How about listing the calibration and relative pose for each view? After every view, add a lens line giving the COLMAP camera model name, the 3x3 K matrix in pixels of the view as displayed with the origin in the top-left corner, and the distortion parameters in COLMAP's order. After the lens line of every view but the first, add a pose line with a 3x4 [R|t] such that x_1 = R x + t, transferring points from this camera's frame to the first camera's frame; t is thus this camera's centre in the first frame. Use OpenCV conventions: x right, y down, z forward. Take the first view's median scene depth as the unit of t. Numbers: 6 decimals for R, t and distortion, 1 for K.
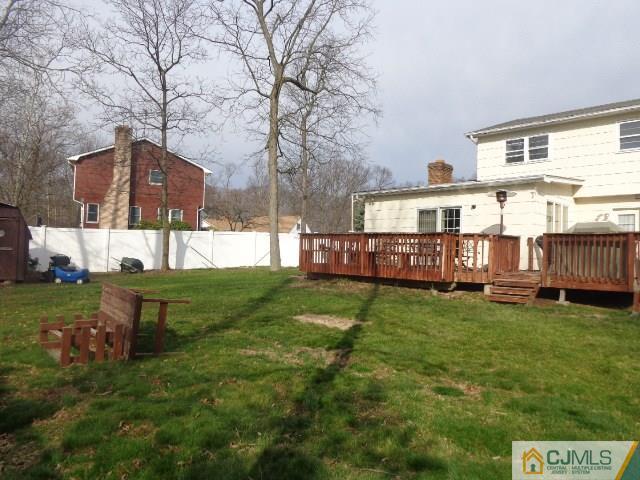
lens RADIAL K [[481.4, 0, 322.7], [0, 481.4, 241.0], [0, 0, 1]] dist [-0.004727, 0.002838]
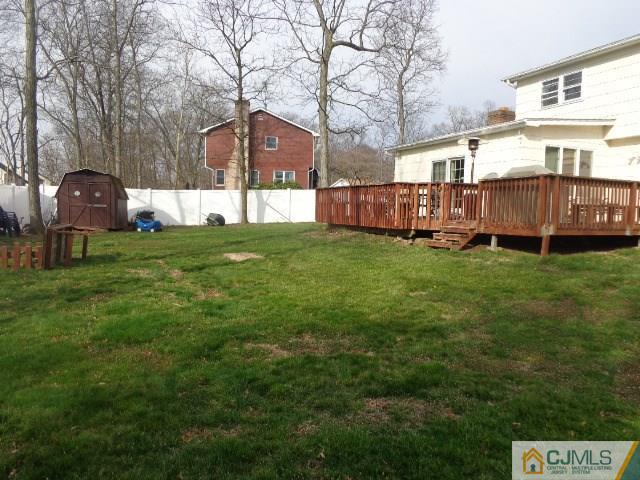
lens RADIAL K [[481.4, 0, 314.9], [0, 481.4, 239.9], [0, 0, 1]] dist [-0.004727, 0.002838]
pose [[0.934154, 0.009512, -0.356743, 0.315220], [0.019058, 0.996889, 0.076484, 0.016257], [0.356361, -0.078247, 0.931066, -0.043614]]
